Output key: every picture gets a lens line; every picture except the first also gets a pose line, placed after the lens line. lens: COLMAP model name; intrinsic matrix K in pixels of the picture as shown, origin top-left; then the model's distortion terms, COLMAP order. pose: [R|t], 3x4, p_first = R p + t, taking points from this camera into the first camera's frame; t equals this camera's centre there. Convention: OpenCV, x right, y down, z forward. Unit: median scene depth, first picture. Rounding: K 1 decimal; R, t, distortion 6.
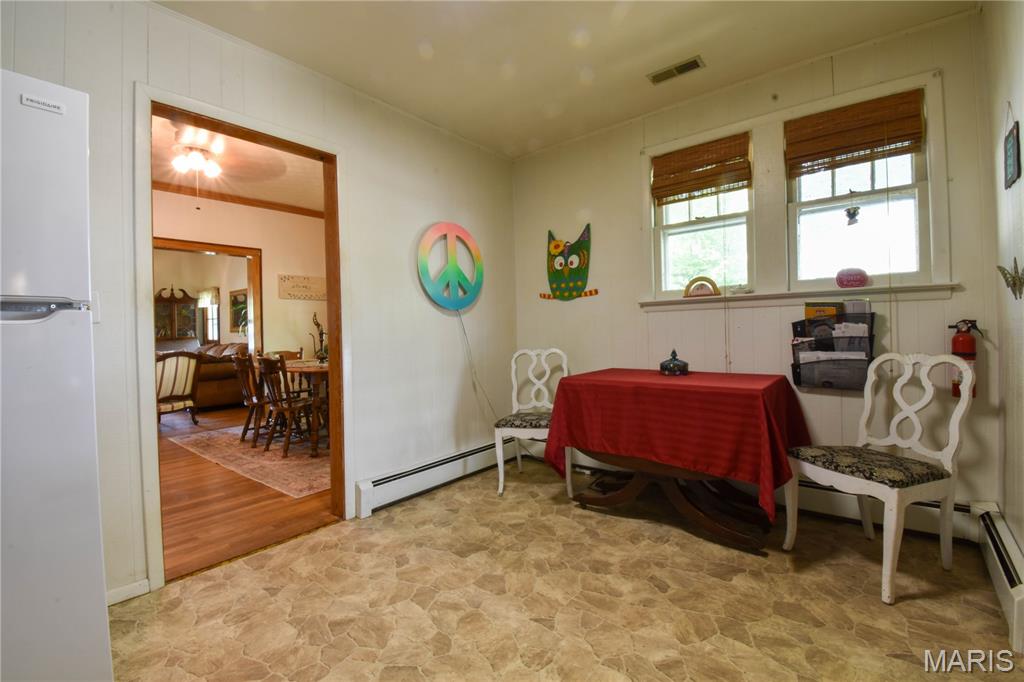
lens RADIAL K [[449.9, 0, 513.7], [0, 449.9, 334.5], [0, 0, 1]] dist [0.022708, -0.028019]
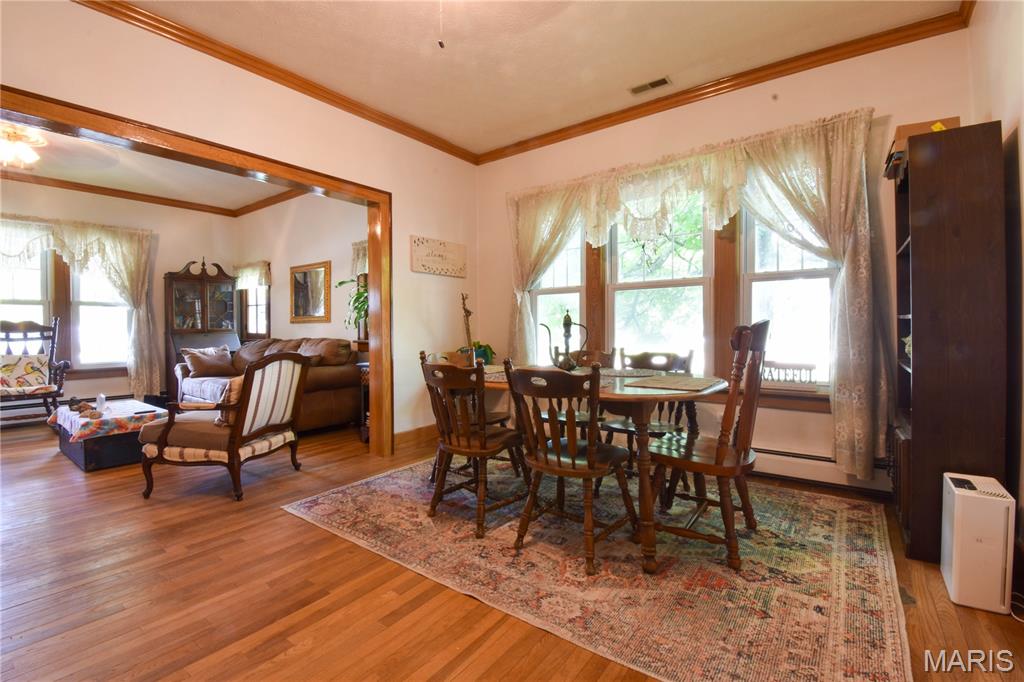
lens RADIAL K [[449.9, 0, 513.7], [0, 449.9, 334.5], [0, 0, 1]] dist [0.022708, -0.028019]
pose [[0.998510, 0.013185, 0.052960, -0.300412], [-0.013423, 0.999901, 0.004139, 0.005465], [-0.052900, -0.004844, 0.998588, 0.249664]]
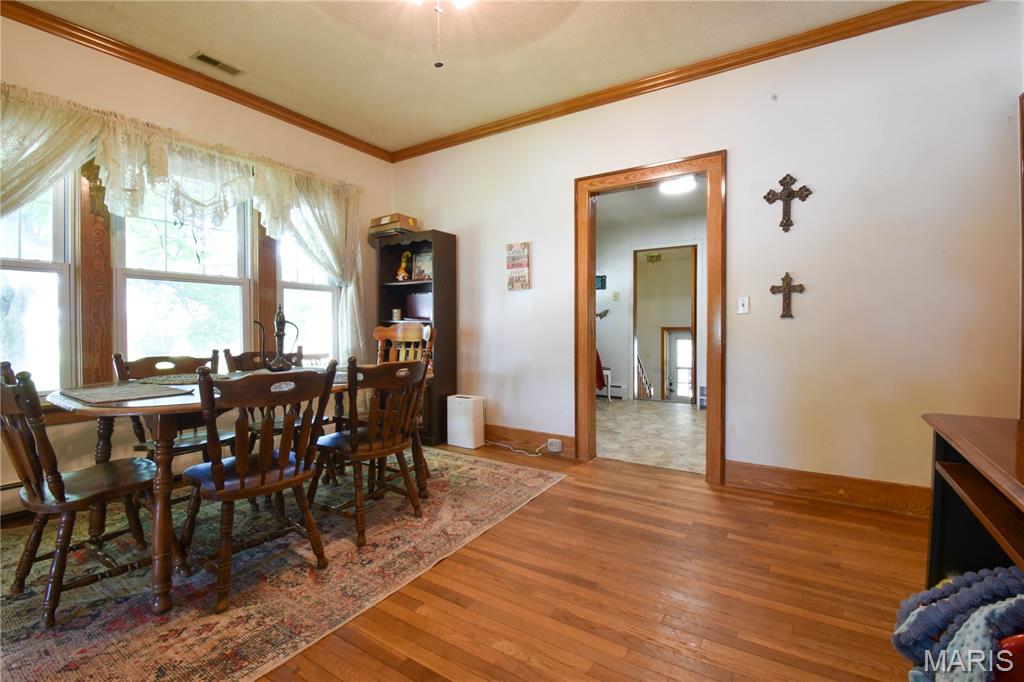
lens RADIAL K [[449.9, 0, 513.7], [0, 449.9, 334.5], [0, 0, 1]] dist [0.022708, -0.028019]
pose [[-0.117031, 0.005300, 0.993114, -0.606260], [0.015496, 0.999874, -0.003510, 0.011705], [-0.993007, 0.014978, -0.117099, 0.493467]]
